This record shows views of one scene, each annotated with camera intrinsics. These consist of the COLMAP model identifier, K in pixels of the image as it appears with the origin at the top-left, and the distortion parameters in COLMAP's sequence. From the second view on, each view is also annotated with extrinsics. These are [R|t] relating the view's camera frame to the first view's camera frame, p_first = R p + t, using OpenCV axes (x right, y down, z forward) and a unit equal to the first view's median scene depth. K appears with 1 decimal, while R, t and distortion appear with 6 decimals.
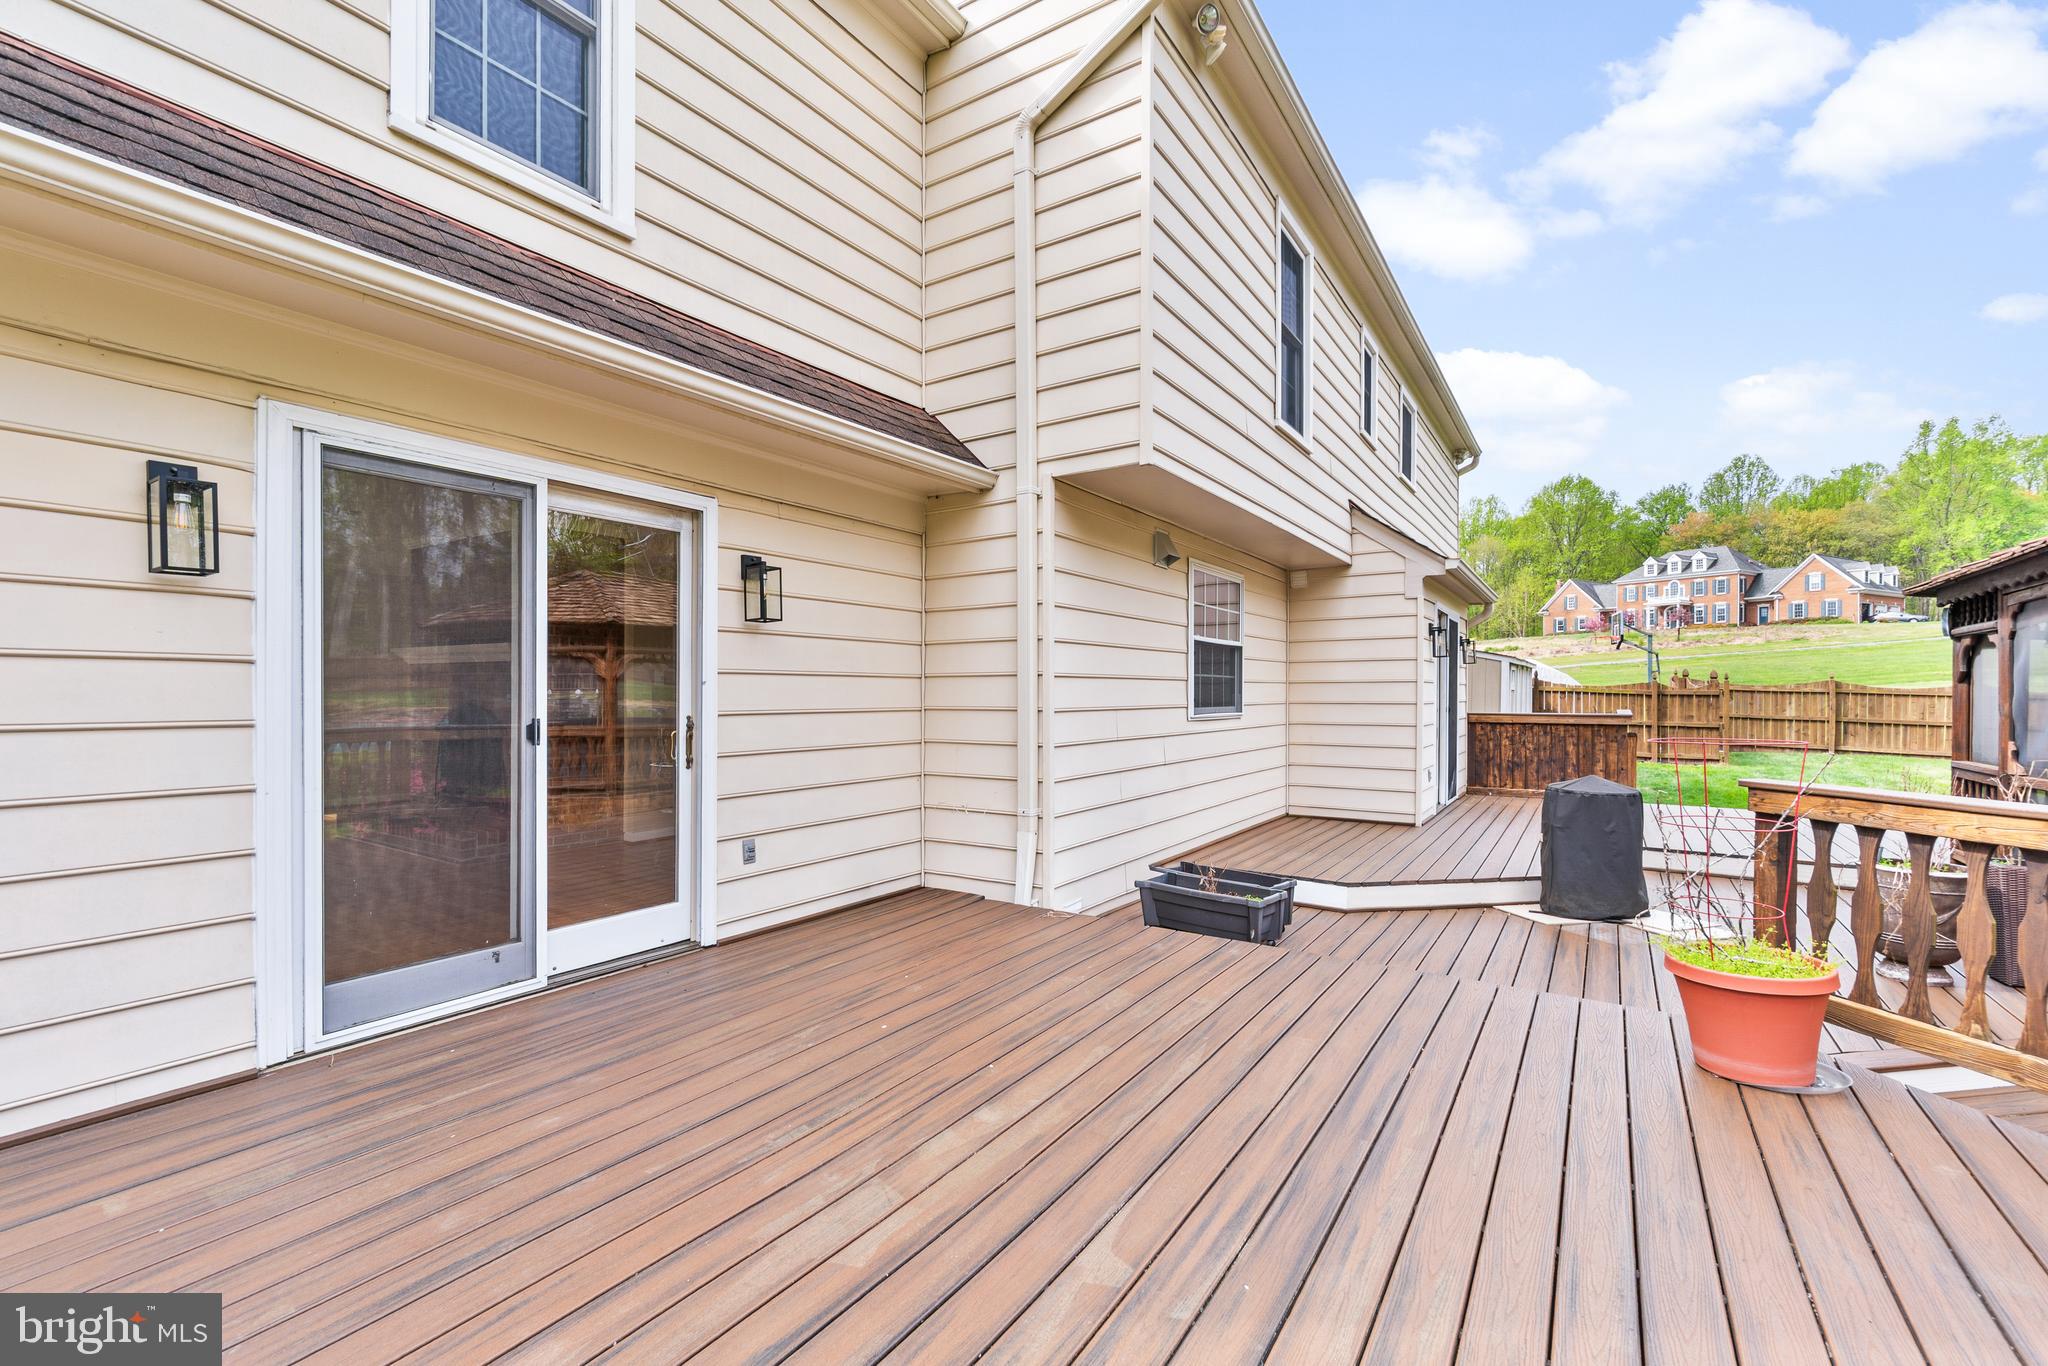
lens RADIAL K [[892.3, 0, 1016.7], [0, 892.3, 690.1], [0, 0, 1]] dist [-0.000573, 0.000077]
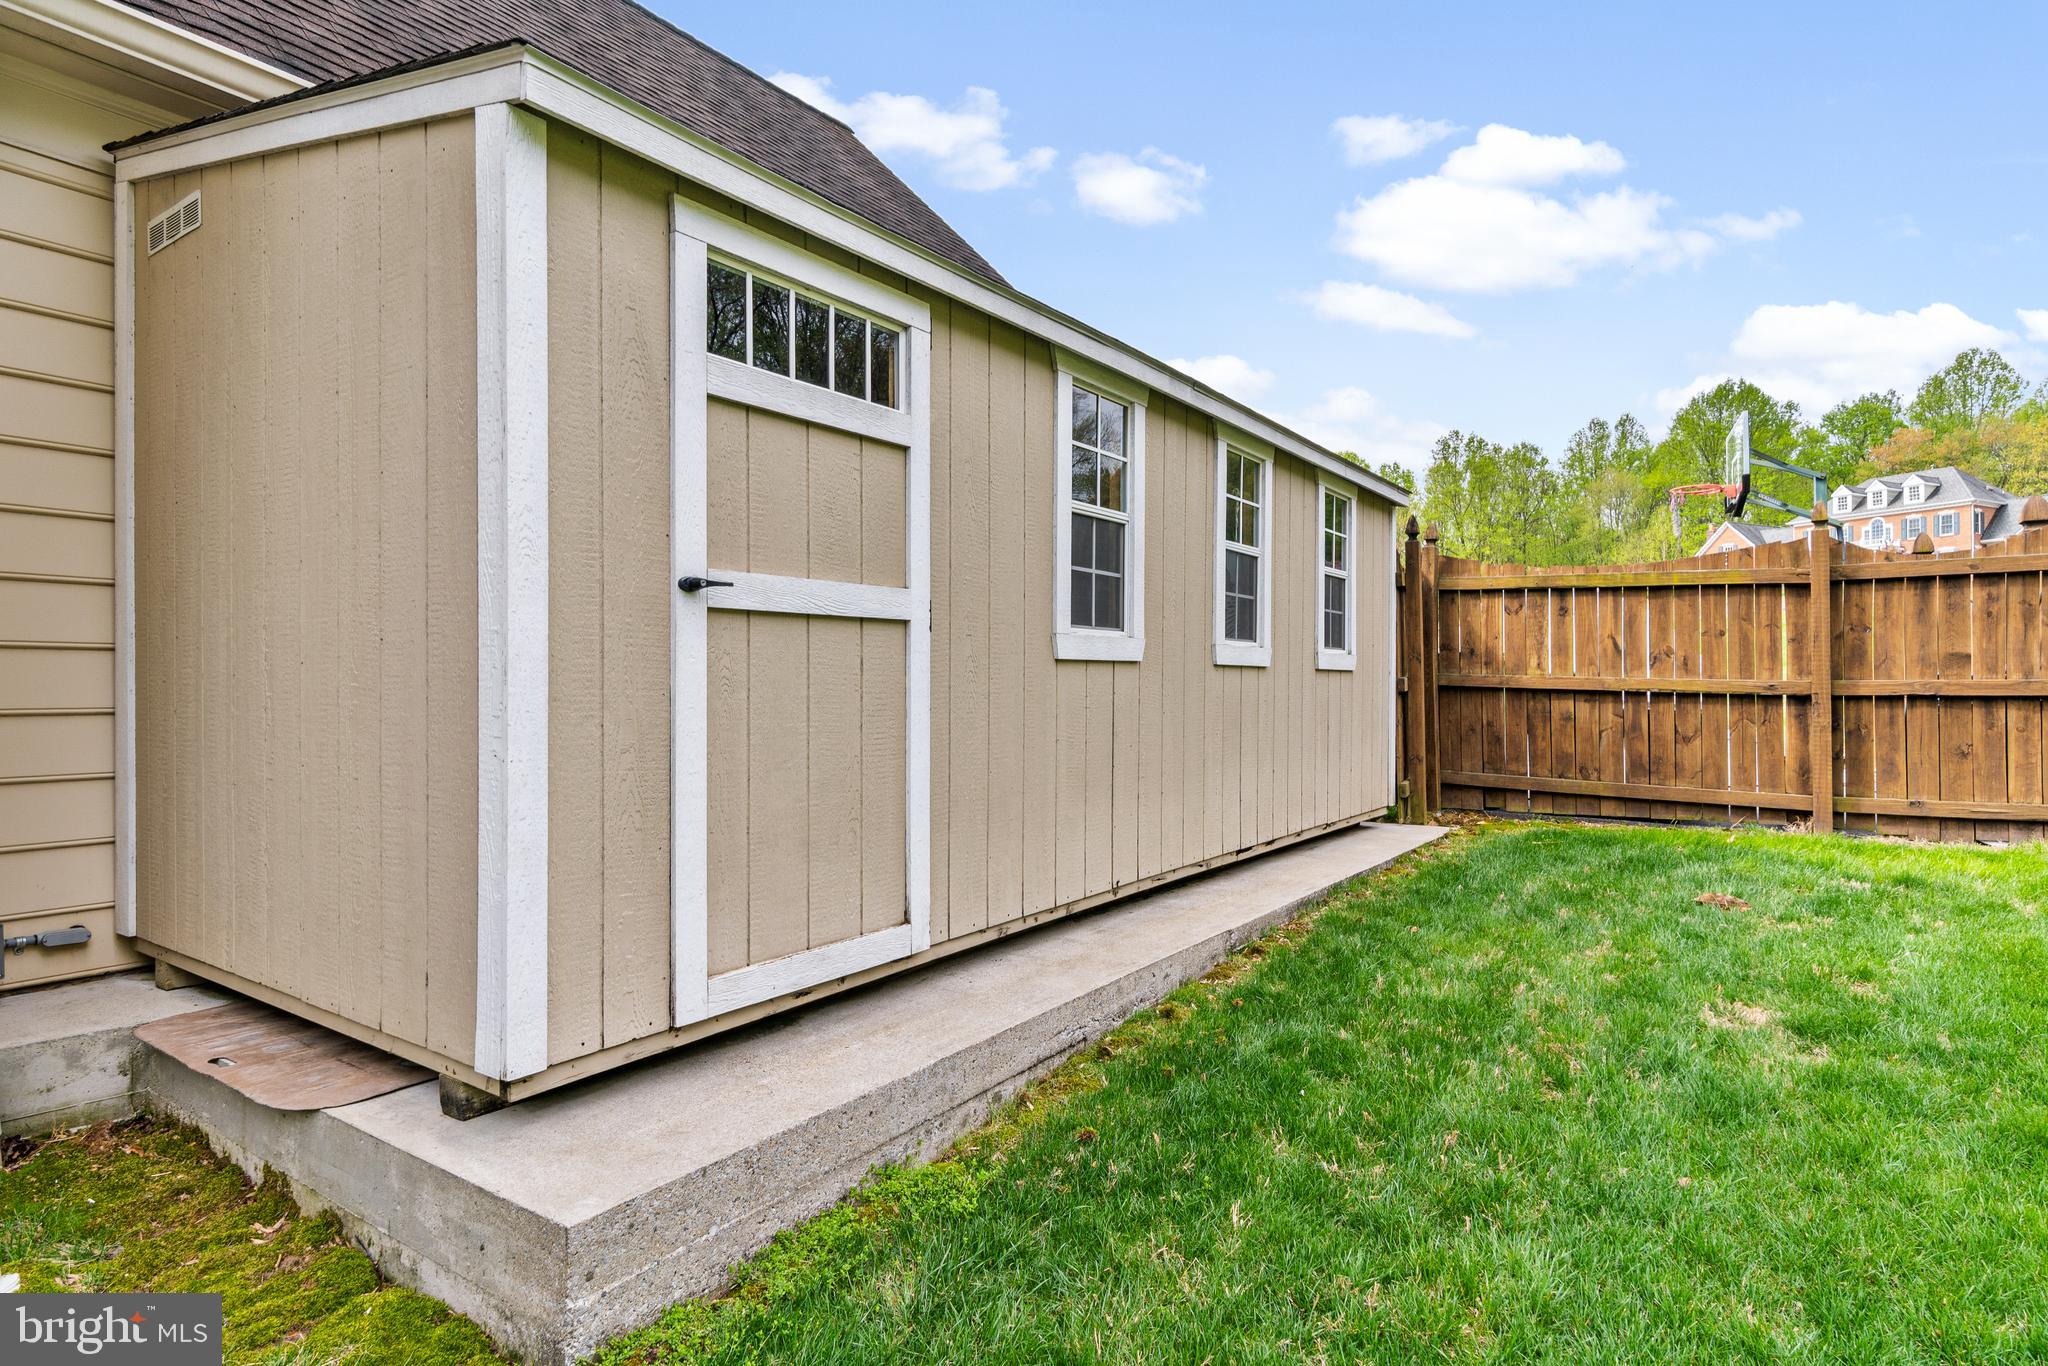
lens RADIAL K [[1100.2, 0, 1025.5], [0, 1100.2, 684.8], [0, 0, 1]] dist [-0.023215, -0.000815]
pose [[0.999529, -0.000052, -0.030686, 0.111842], [-0.000156, 0.999977, -0.006774, 0.009000], [0.030685, 0.006776, 0.999506, 0.153237]]
